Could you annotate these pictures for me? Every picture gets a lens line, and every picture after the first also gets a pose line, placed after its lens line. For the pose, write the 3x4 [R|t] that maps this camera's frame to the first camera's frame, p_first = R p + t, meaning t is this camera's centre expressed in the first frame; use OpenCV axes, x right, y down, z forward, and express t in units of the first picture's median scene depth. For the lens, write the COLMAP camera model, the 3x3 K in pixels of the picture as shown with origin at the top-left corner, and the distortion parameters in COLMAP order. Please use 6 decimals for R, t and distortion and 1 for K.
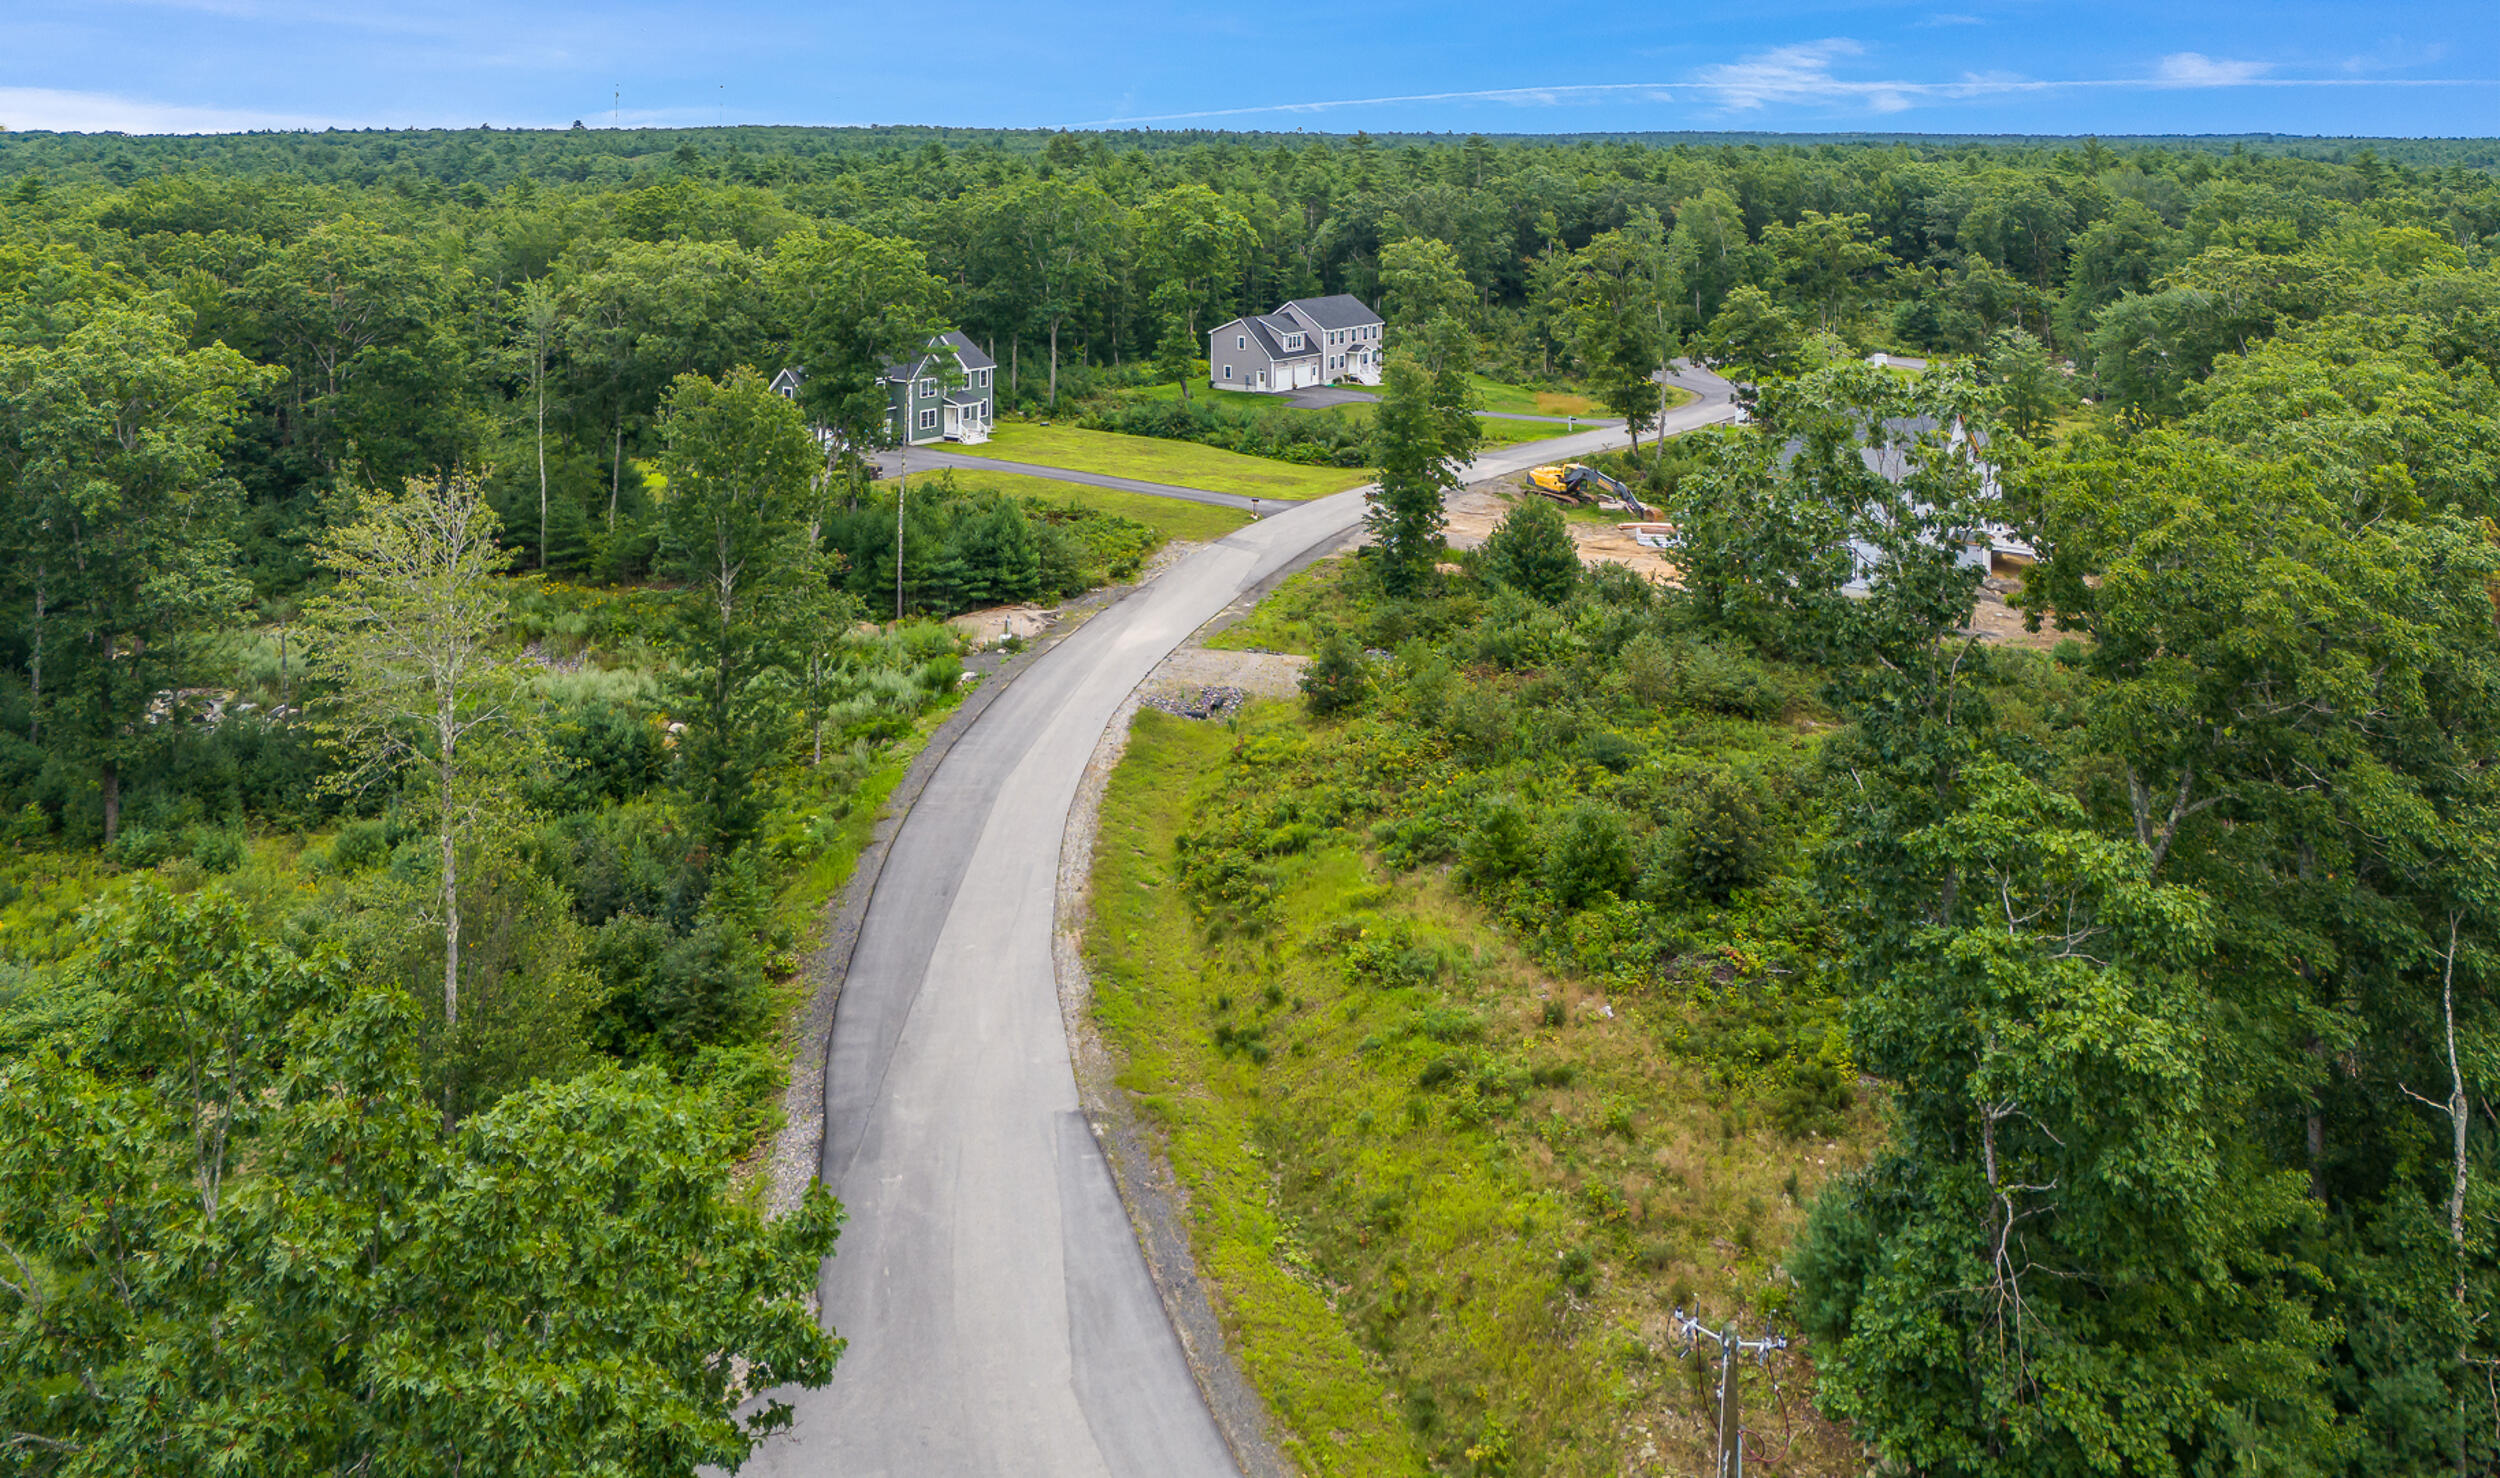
lens RADIAL K [[2022.7, 0, 1255.4], [0, 2022.7, 373.9], [0, 0, 1]] dist [-0.011790, -0.006633]
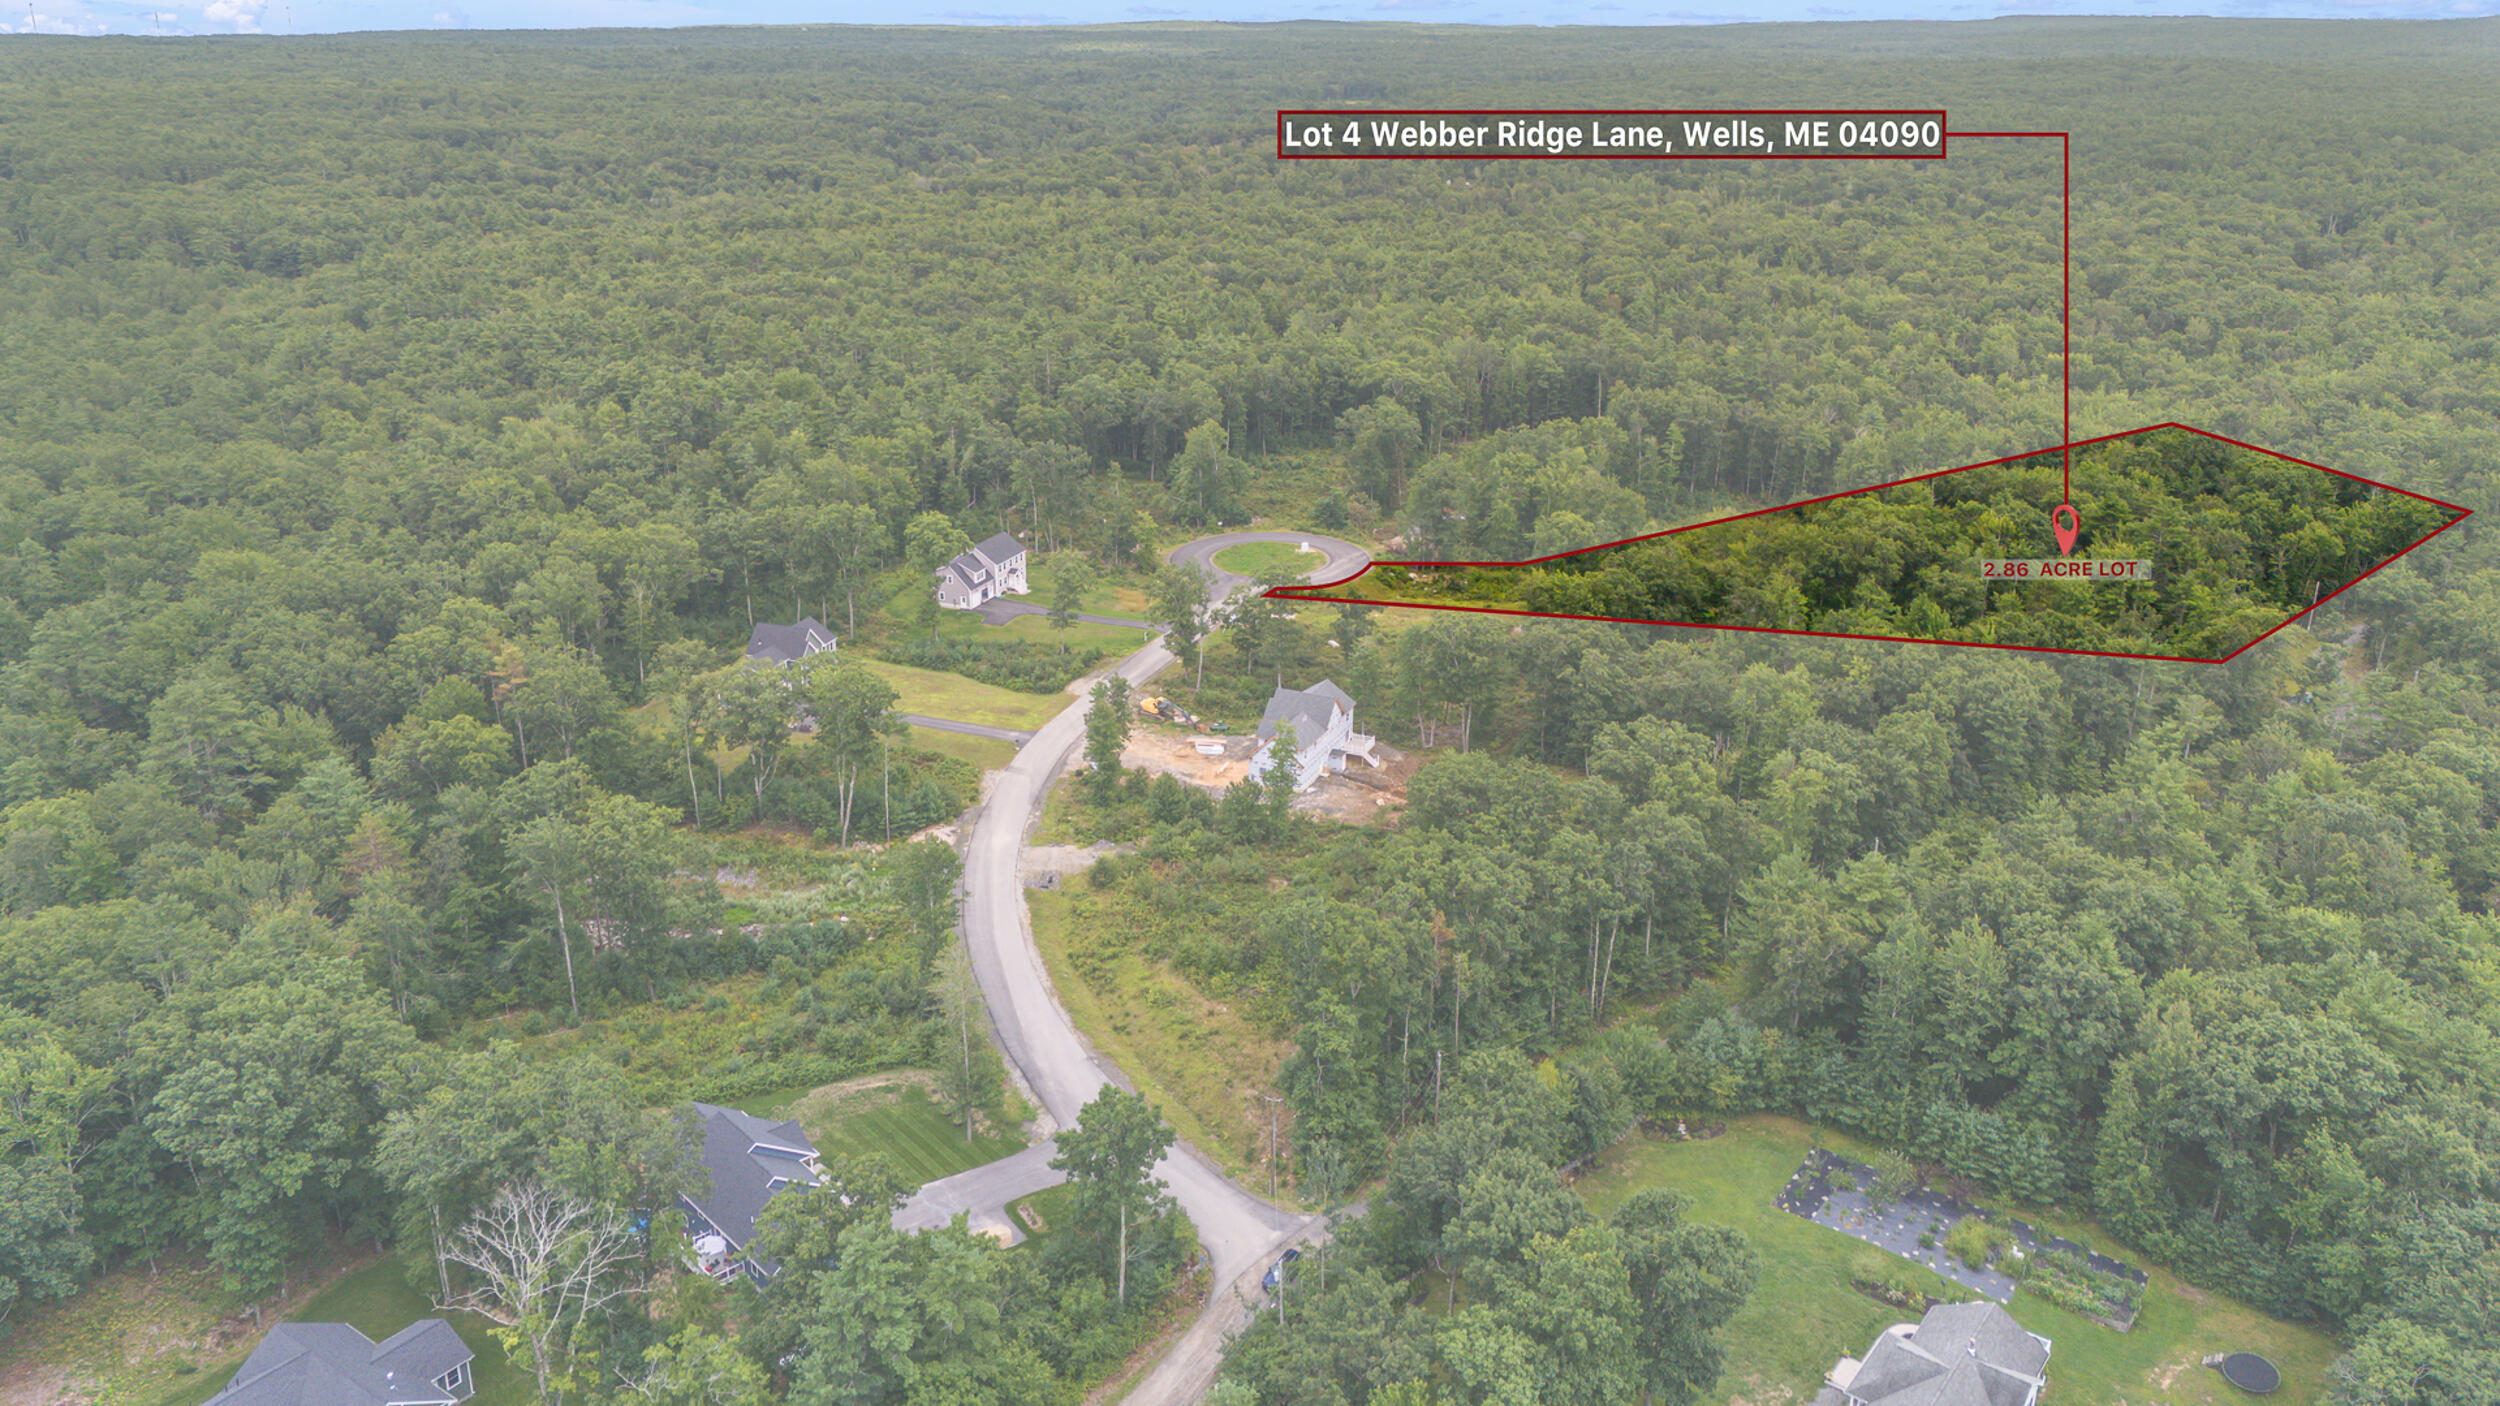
lens RADIAL K [[1925.7, 0, 1260.8], [0, 1925.7, 685.2], [0, 0, 1]] dist [0.078504, -0.074387]
pose [[0.964071, -0.084812, 0.251741, -0.394096], [0.021956, 0.969862, 0.242664, -0.730928], [-0.264735, -0.228418, 0.936878, -1.427729]]
